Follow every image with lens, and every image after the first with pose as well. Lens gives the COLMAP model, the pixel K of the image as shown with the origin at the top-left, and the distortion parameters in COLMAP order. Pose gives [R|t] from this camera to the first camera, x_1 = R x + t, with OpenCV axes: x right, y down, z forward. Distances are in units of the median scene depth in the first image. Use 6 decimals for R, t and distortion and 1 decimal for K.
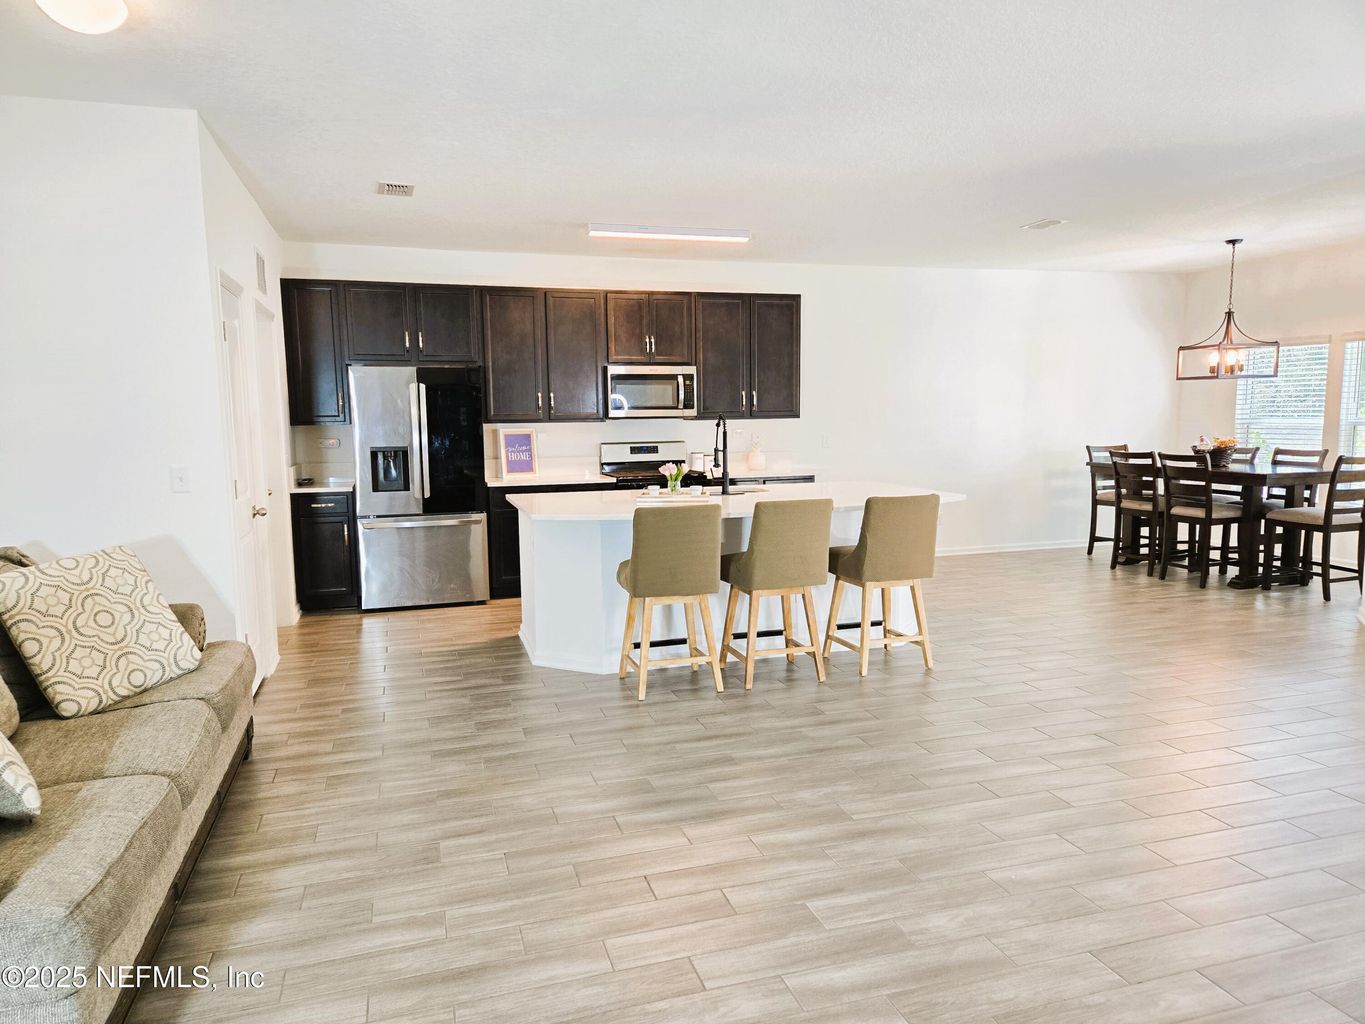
lens RADIAL K [[918.3, 0, 682.5], [0, 918.3, 512.0], [0, 0, 1]] dist [0.047825, -0.000414]
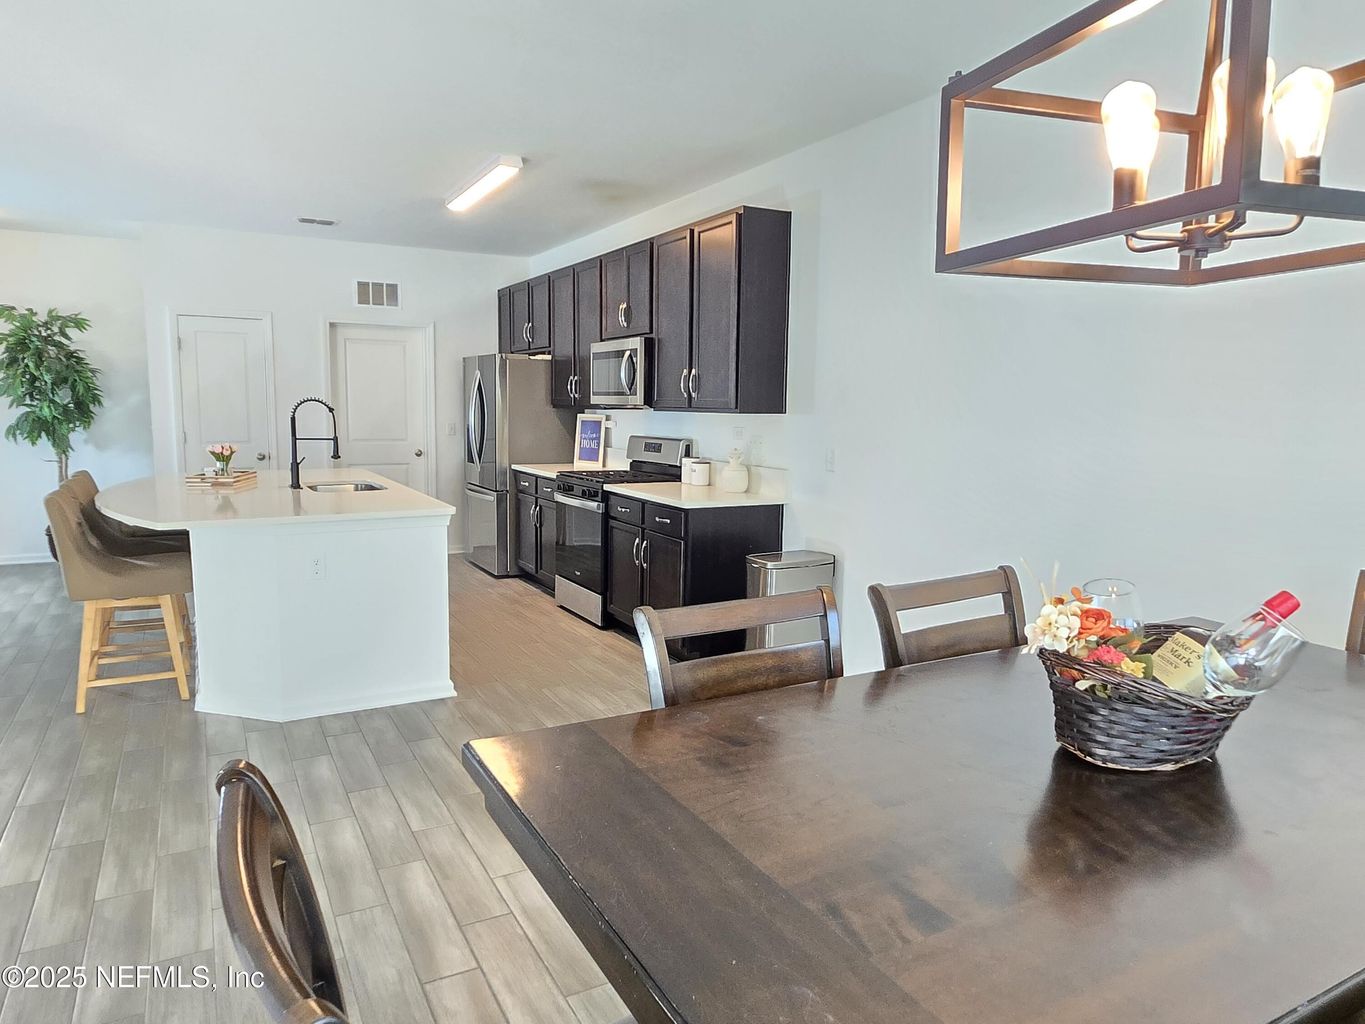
lens RADIAL K [[883.8, 0, 669.1], [0, 883.8, 512.9], [0, 0, 1]] dist [0.002070, 0.000790]
pose [[0.190354, 0.138077, -0.971957, 0.737306], [-0.120418, 0.985867, 0.116469, -0.106832], [0.974302, 0.094871, 0.204291, 0.903770]]
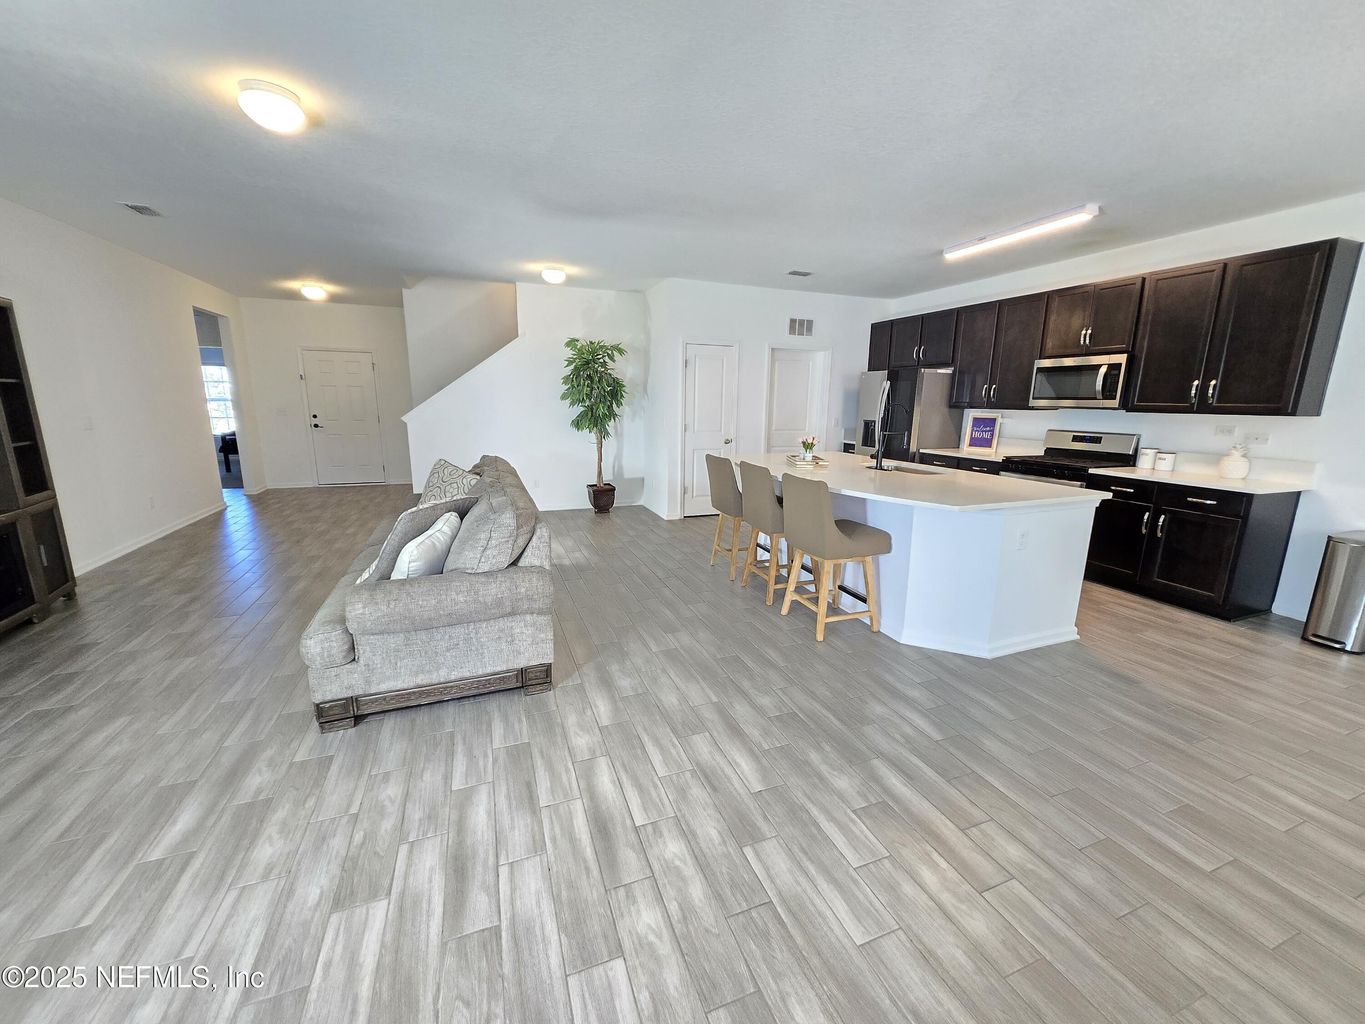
lens RADIAL K [[533.0, 0, 682.5], [0, 533.0, 512.0], [0, 0, 1]] dist [-0.001355, -0.000064]
pose [[0.066693, 0.219853, -0.973251, 0.559019], [-0.120269, 0.970082, 0.210896, -0.062746], [0.990499, 0.102986, 0.091139, 0.521632]]
